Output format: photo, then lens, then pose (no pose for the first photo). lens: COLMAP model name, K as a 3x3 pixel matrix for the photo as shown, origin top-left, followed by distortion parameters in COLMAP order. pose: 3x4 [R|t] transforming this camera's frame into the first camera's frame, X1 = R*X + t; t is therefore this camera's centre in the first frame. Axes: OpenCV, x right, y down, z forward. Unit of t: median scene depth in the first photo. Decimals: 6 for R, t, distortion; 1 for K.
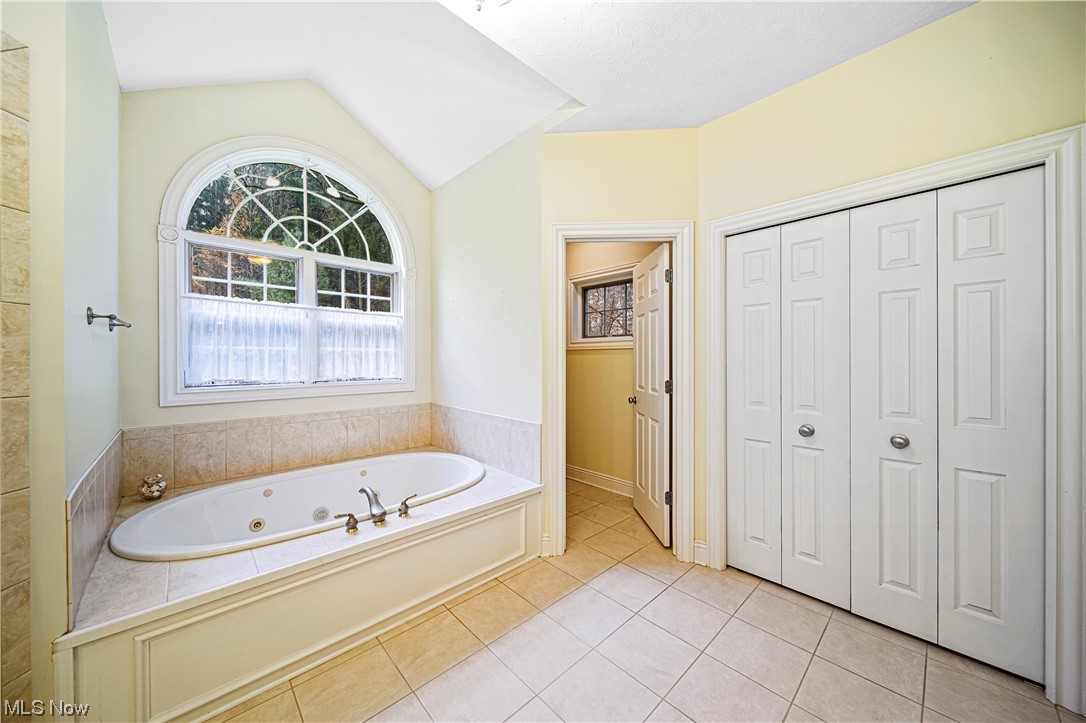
lens RADIAL K [[379.2, 0, 544.1], [0, 379.2, 357.9], [0, 0, 1]] dist [-0.001016, -0.000335]
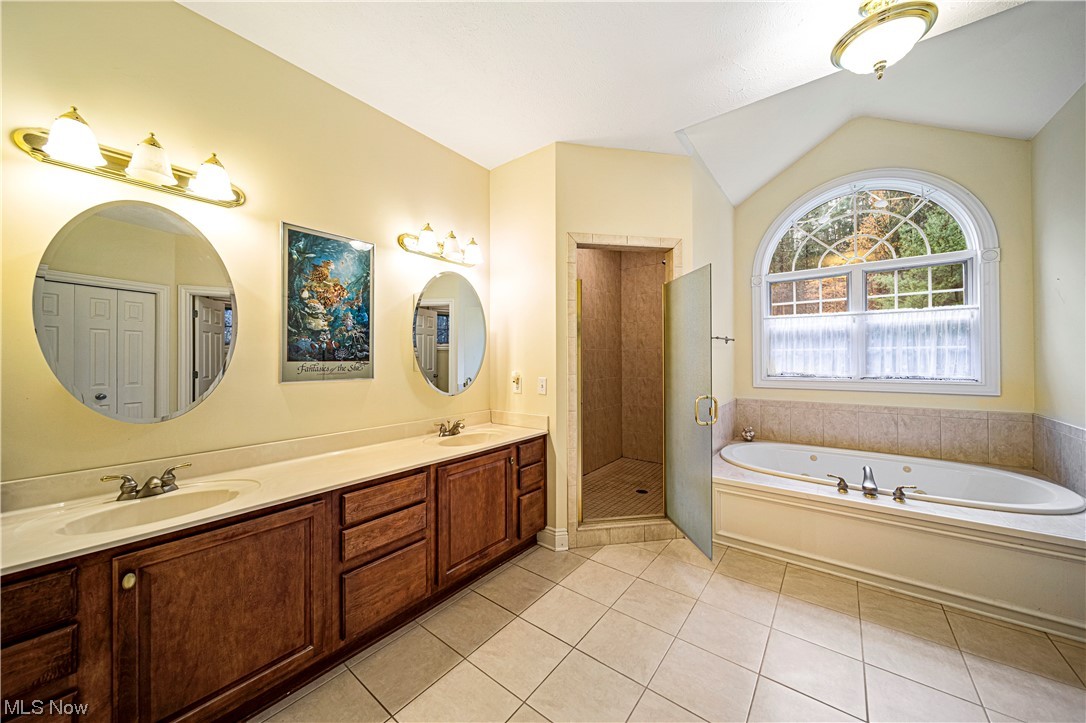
lens RADIAL K [[379.2, 0, 543.1], [0, 379.2, 357.6], [0, 0, 1]] dist [-0.001016, -0.000335]
pose [[0.150555, -0.004135, -0.988593, 0.393487], [0.006207, 0.999975, -0.003237, -0.000047], [0.988582, -0.005649, 0.150577, -0.125647]]
